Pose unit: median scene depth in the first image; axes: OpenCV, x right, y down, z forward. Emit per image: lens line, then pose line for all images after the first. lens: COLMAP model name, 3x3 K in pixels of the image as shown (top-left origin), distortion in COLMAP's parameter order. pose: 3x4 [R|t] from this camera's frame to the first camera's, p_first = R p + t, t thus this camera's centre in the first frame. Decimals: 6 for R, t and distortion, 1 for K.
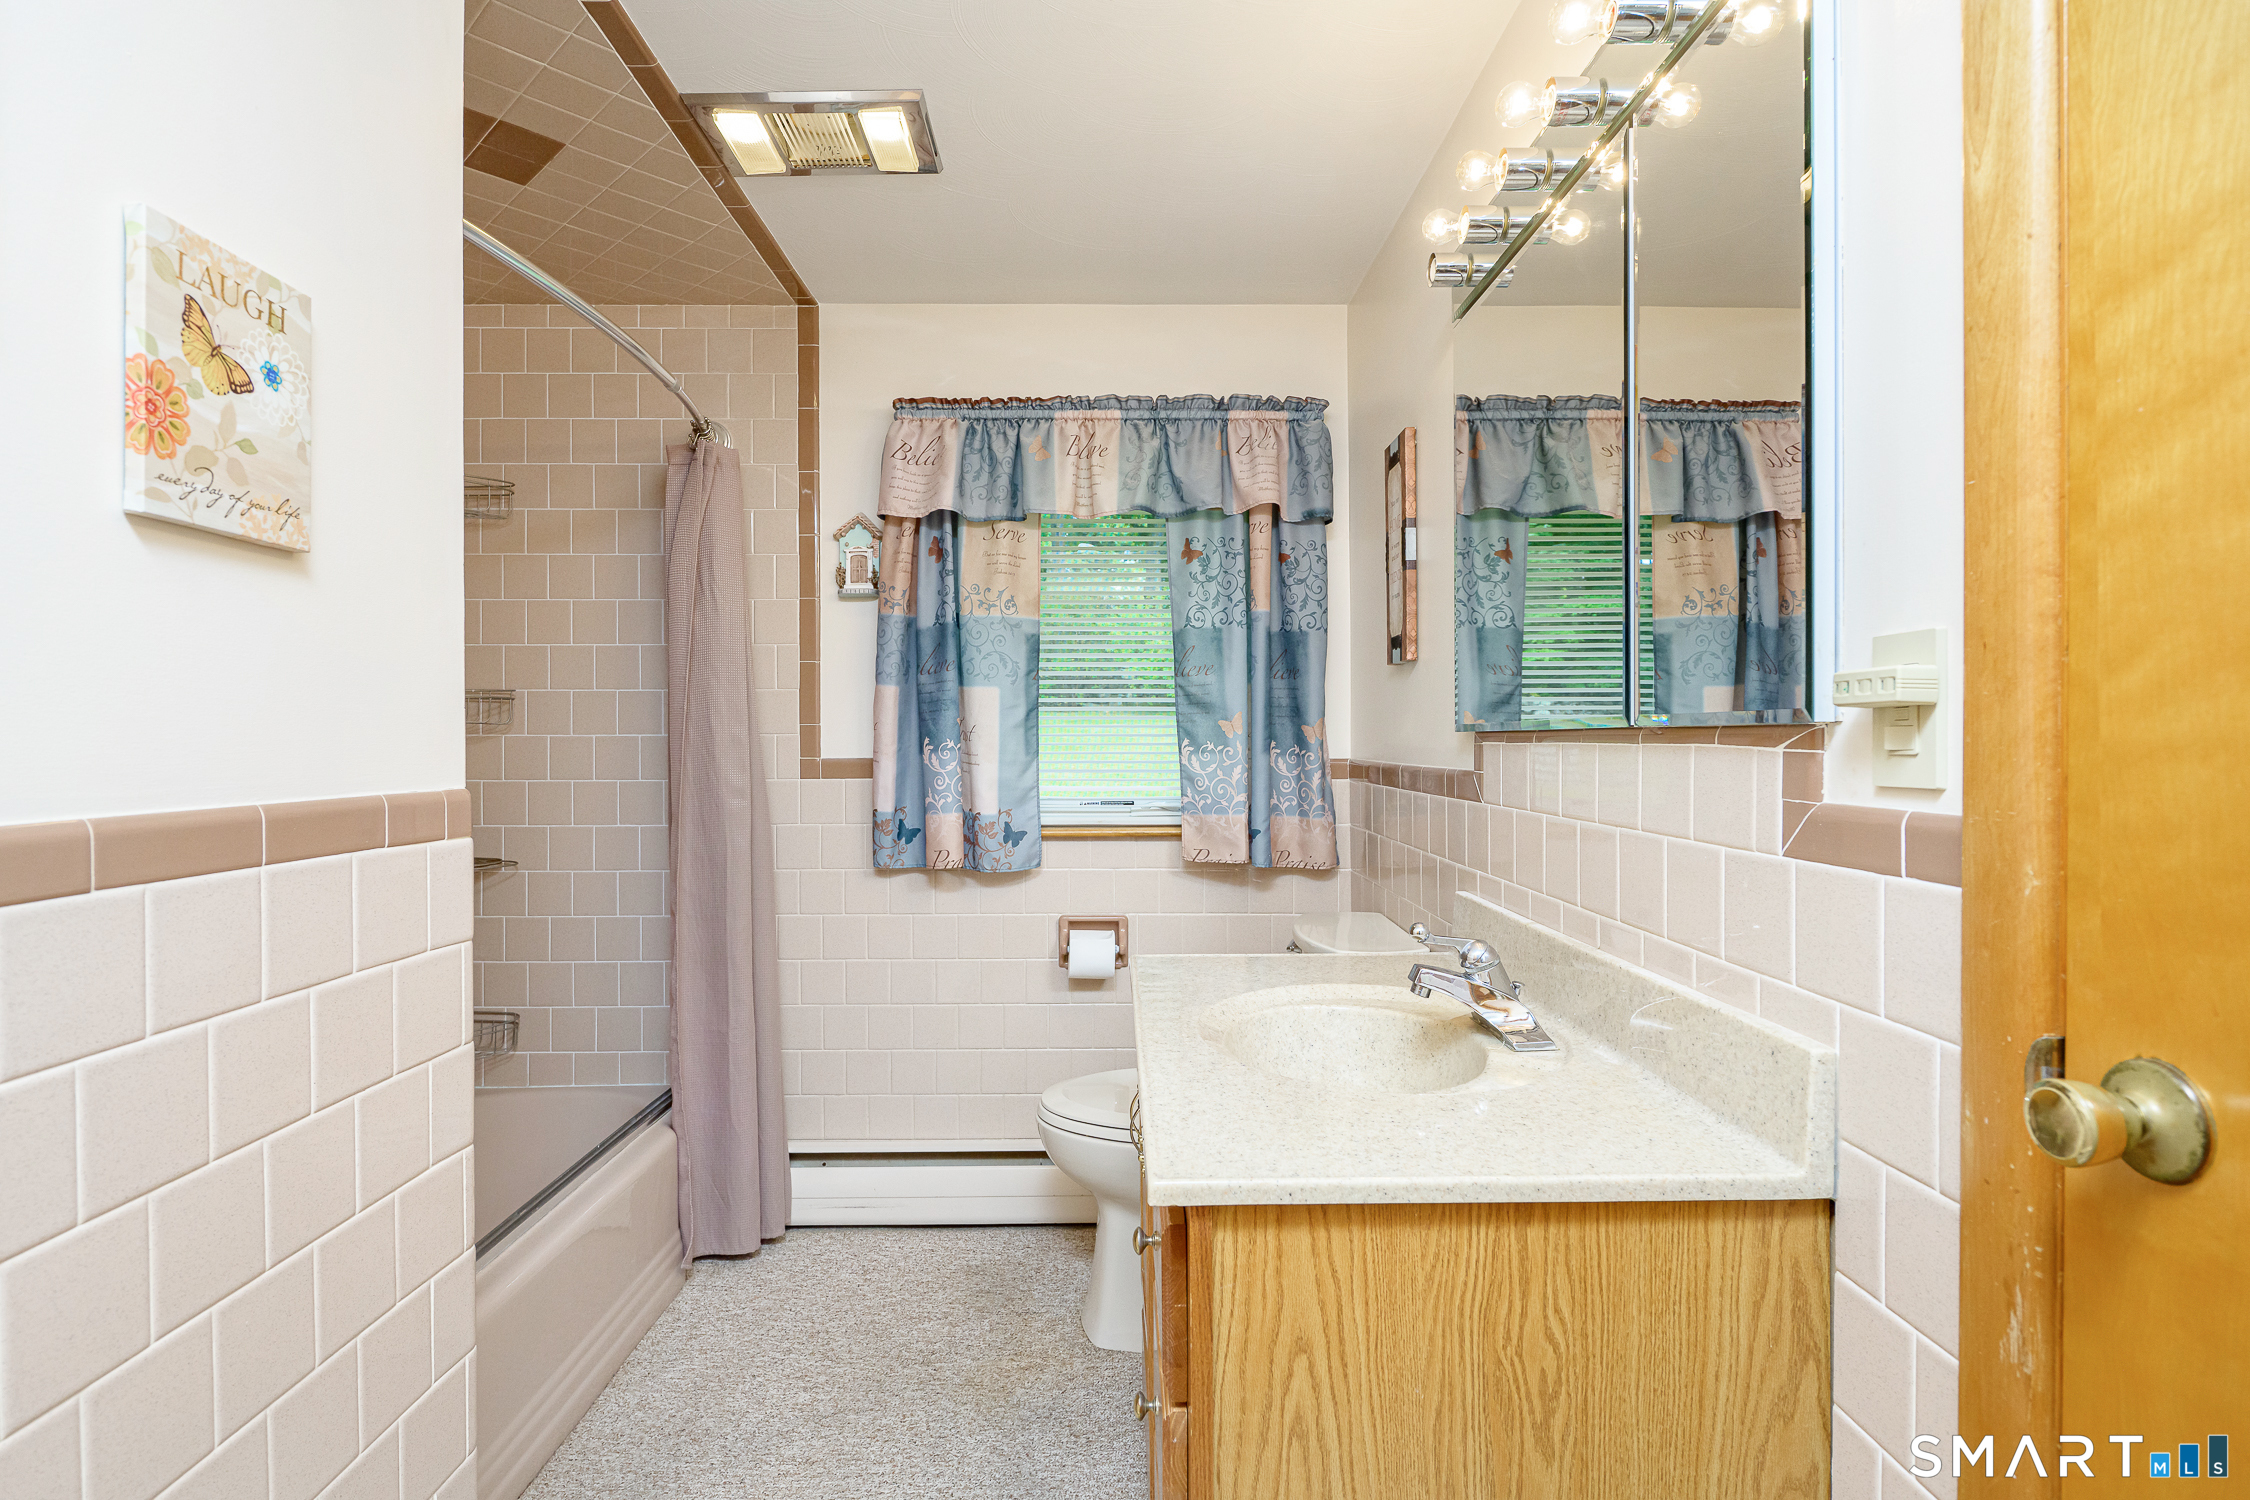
lens RADIAL K [[1108.7, 0, 1133.2], [0, 1108.7, 740.6], [0, 0, 1]] dist [-0.009253, -0.001510]
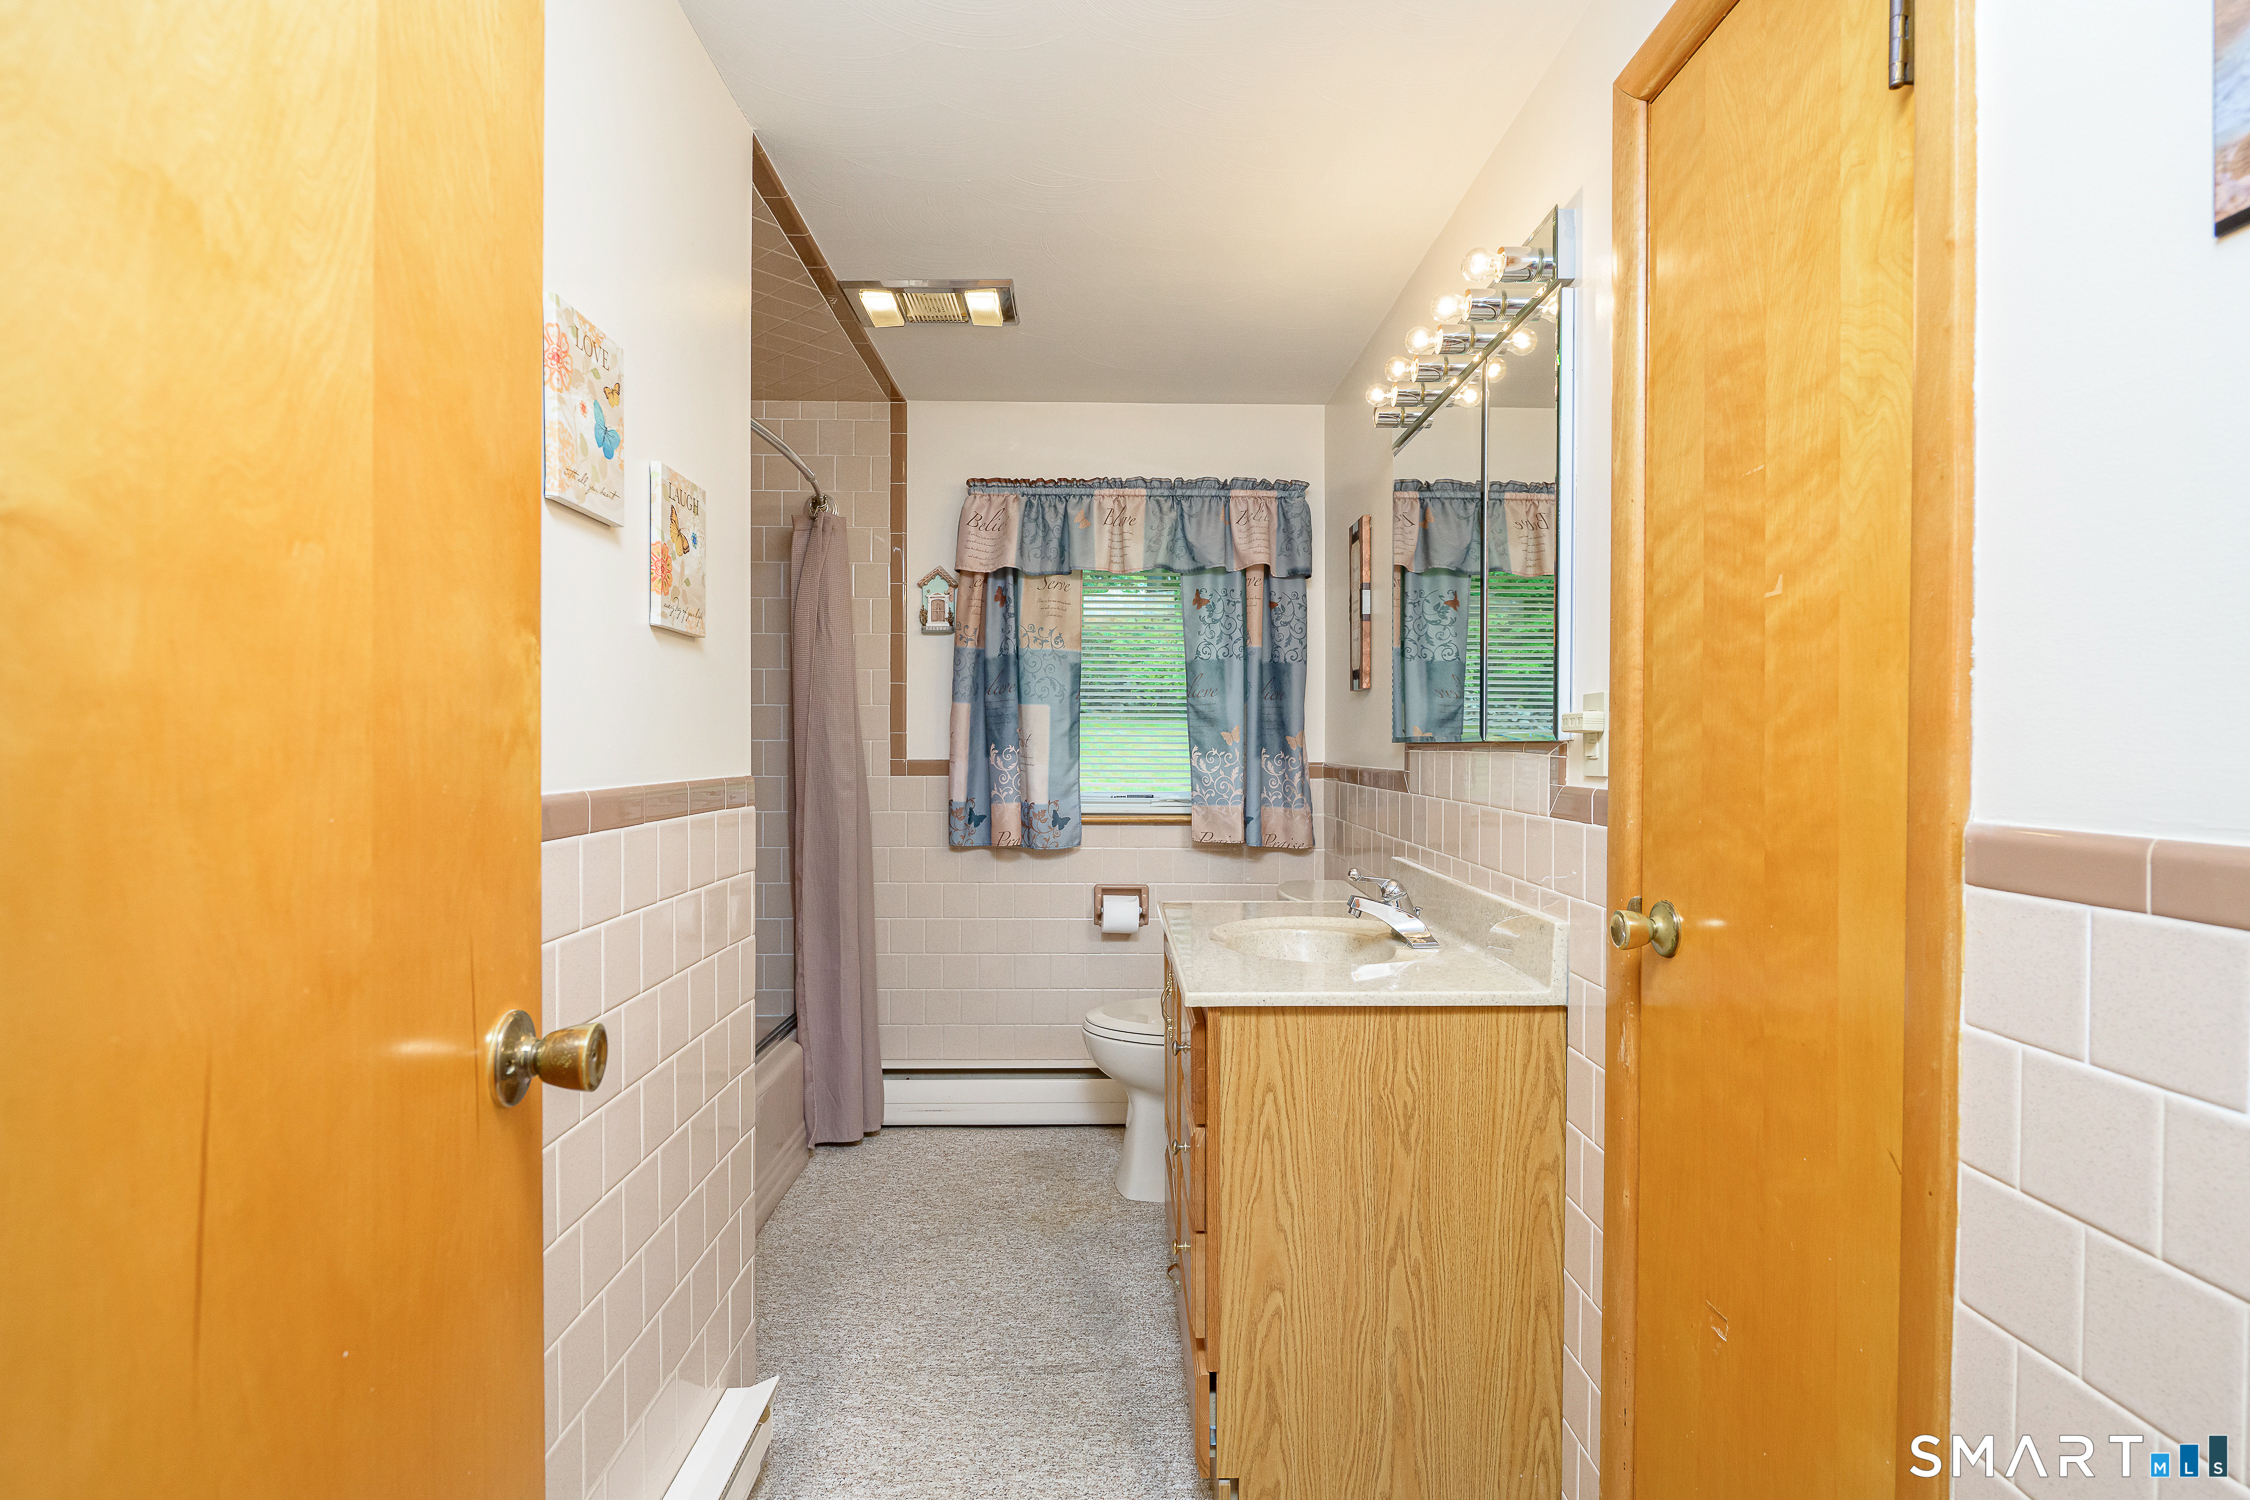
lens RADIAL K [[1188.3, 0, 1099.5], [0, 1188.3, 746.0], [0, 0, 1]] dist [-0.004231, -0.001024]
pose [[0.999775, 0.006419, -0.020209, -0.035601], [-0.006414, 0.999979, 0.000312, -0.001468], [0.020211, -0.000182, 0.999796, -0.375148]]
